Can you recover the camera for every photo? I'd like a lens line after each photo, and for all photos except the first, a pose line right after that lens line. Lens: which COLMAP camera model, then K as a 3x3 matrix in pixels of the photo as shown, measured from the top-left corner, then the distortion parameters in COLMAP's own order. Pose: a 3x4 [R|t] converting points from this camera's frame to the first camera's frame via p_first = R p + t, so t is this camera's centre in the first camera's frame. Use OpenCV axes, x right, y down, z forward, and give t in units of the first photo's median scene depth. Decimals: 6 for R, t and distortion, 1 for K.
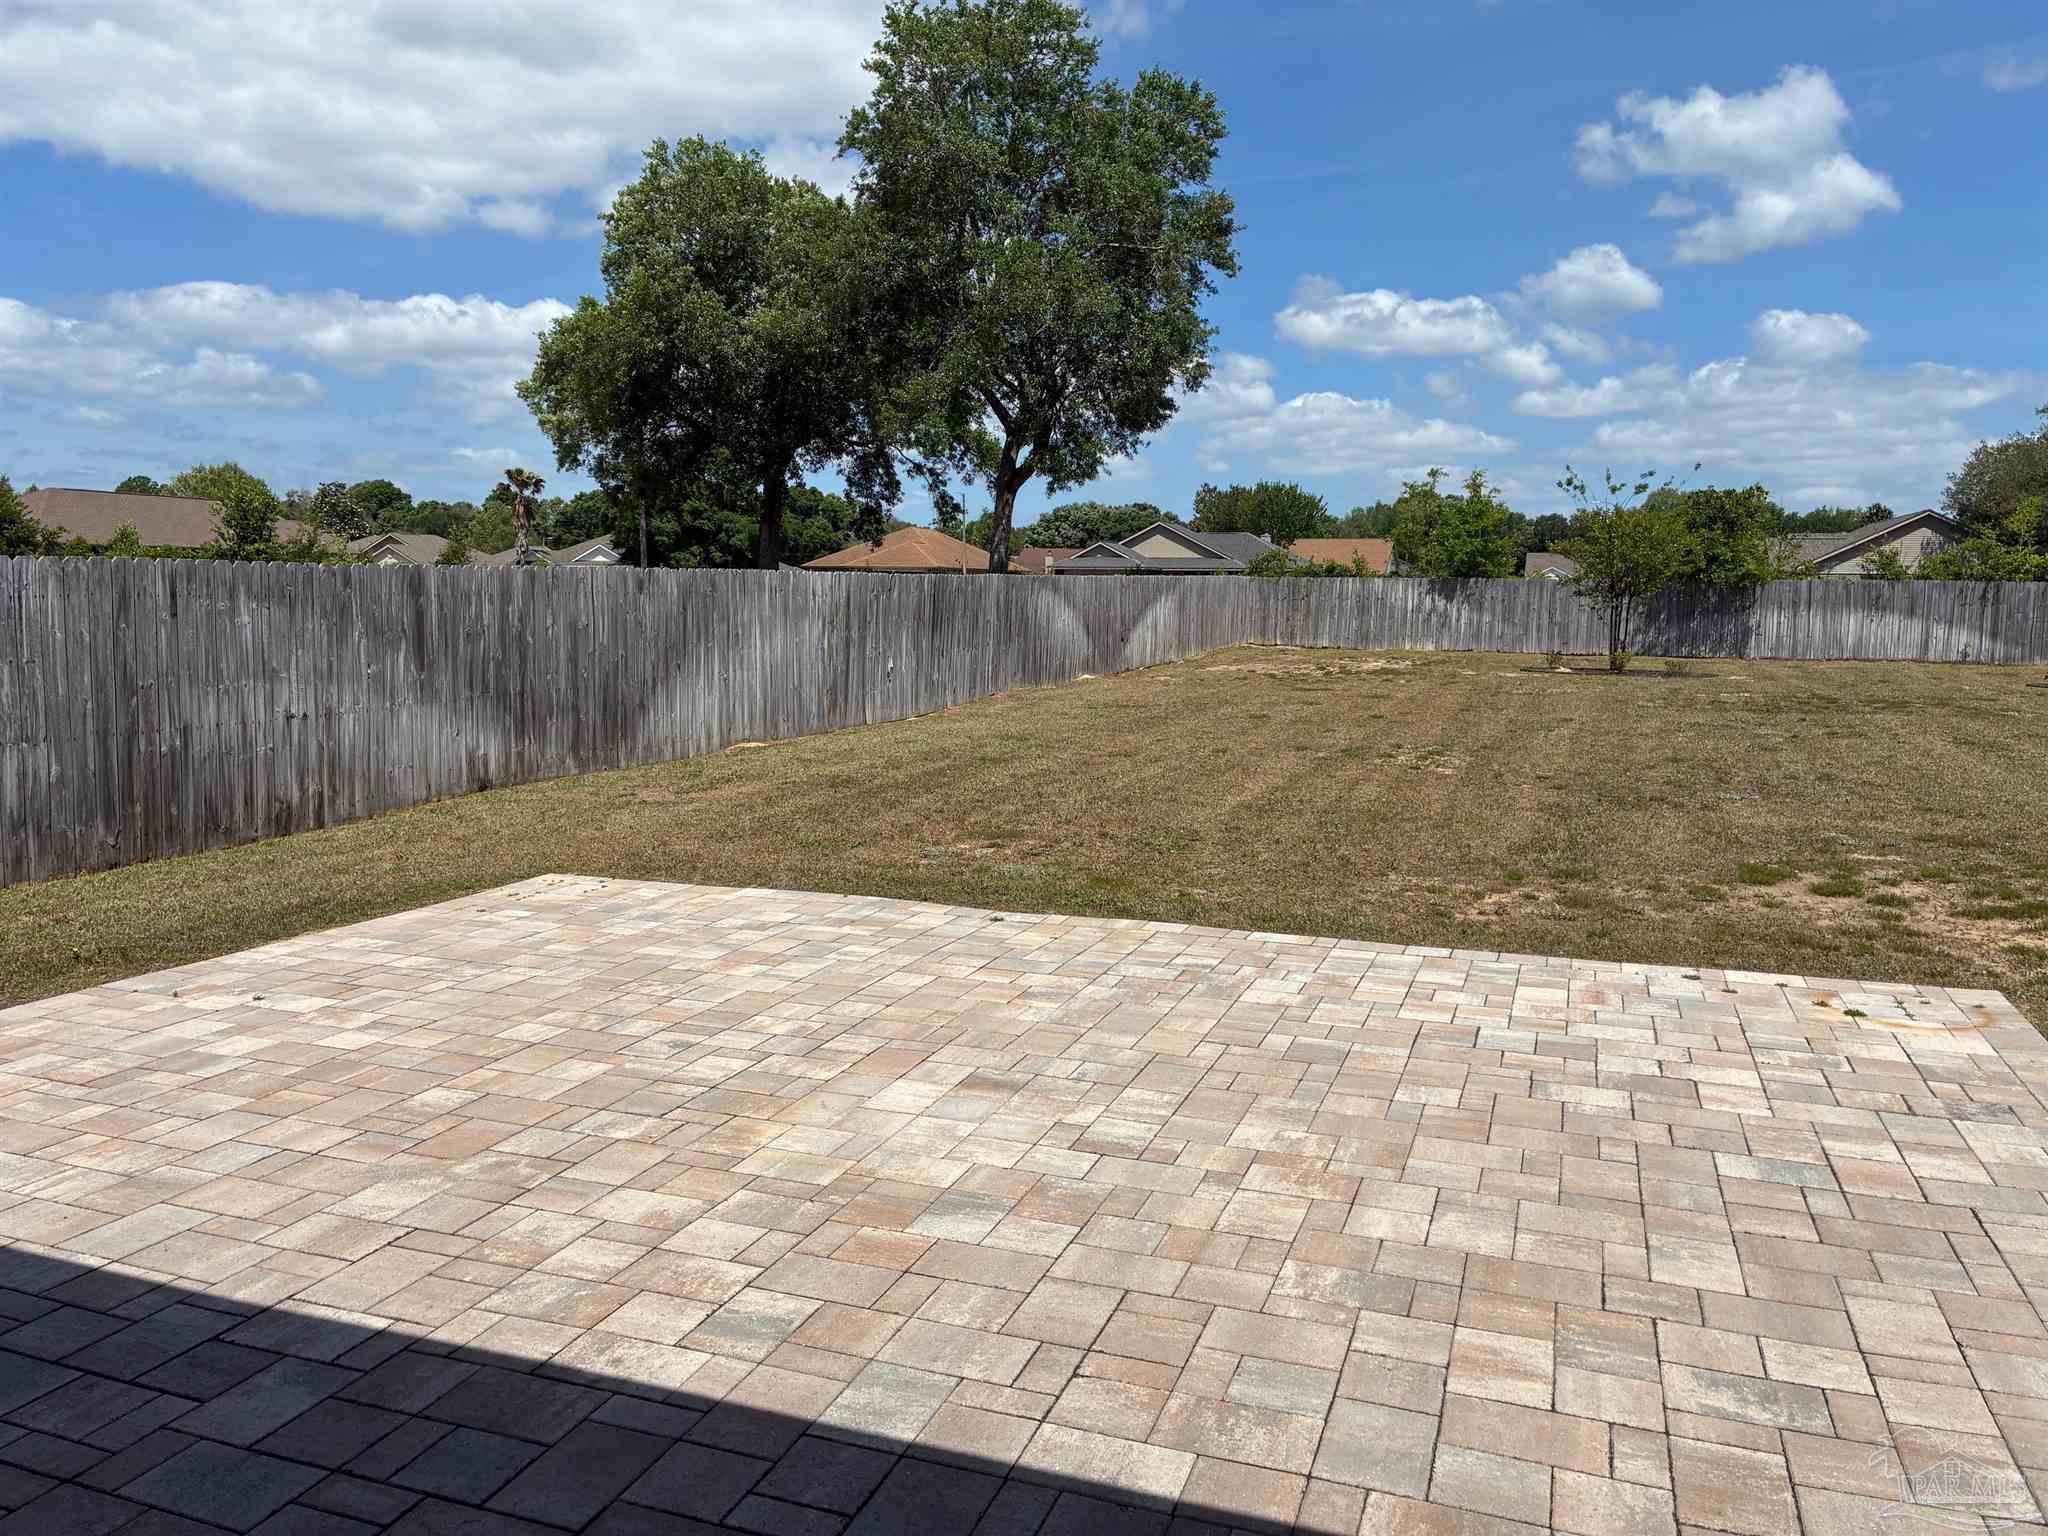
lens RADIAL K [[1554.6, 0, 1017.8], [0, 1554.6, 754.2], [0, 0, 1]] dist [0.052124, -0.048554]
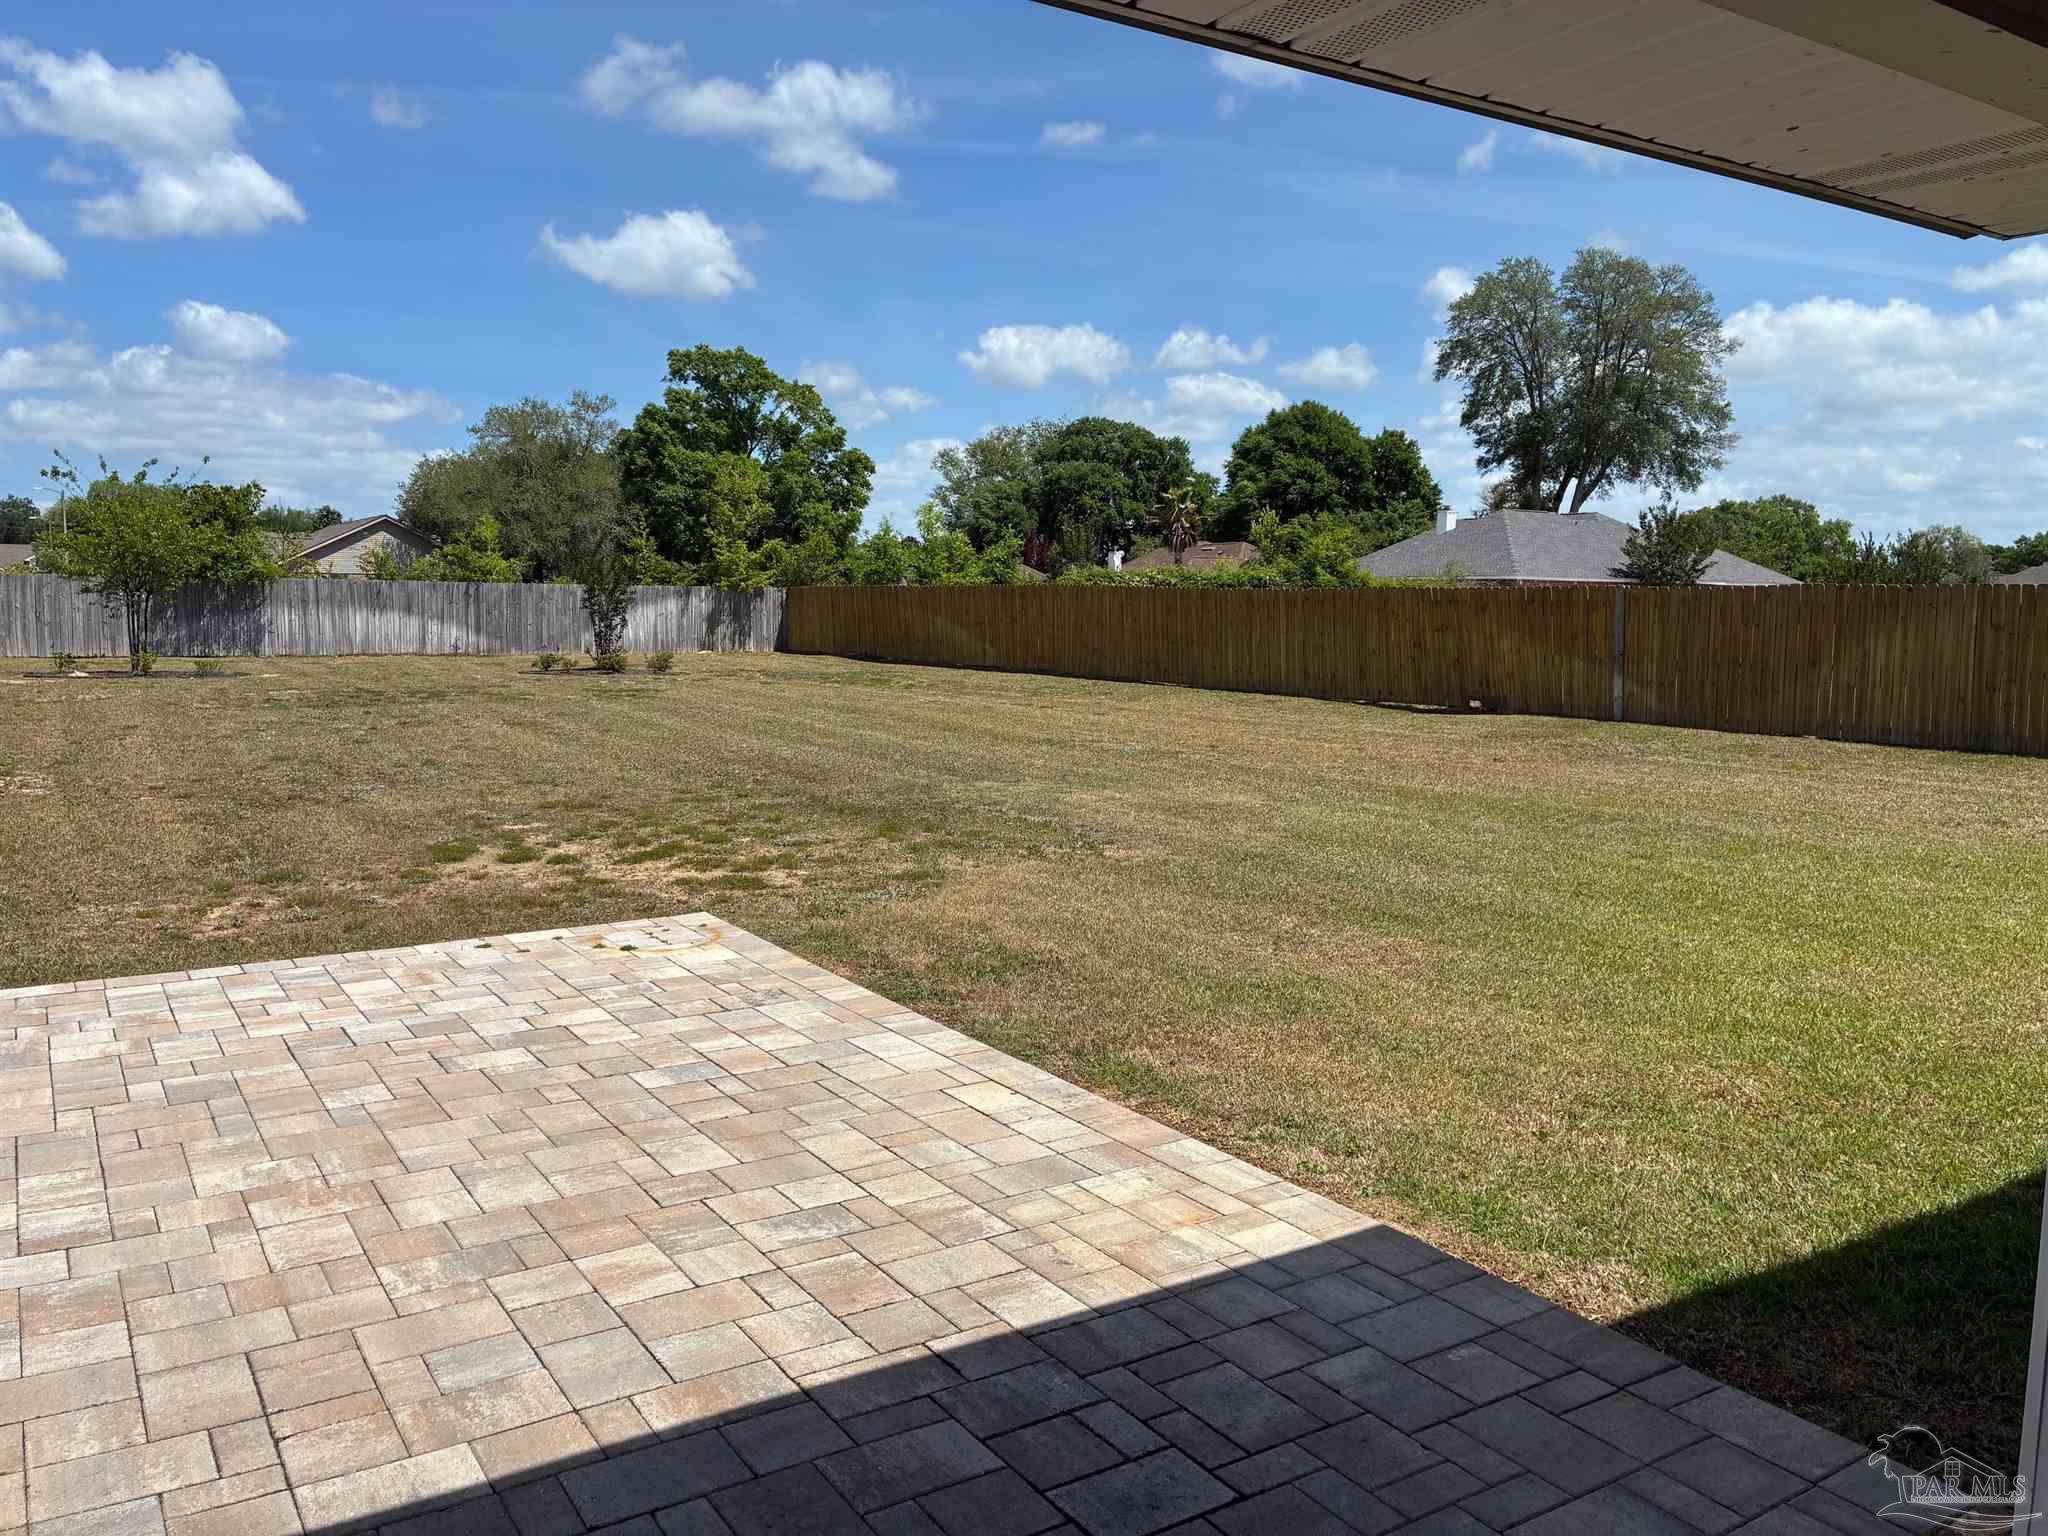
lens RADIAL K [[1554.6, 0, 1017.8], [0, 1554.6, 754.2], [0, 0, 1]] dist [0.052124, -0.048554]
pose [[0.611041, -0.078685, 0.787678, -0.254675], [0.077289, 0.996224, 0.039561, -0.007122], [-0.787816, 0.036705, 0.614815, 0.041474]]
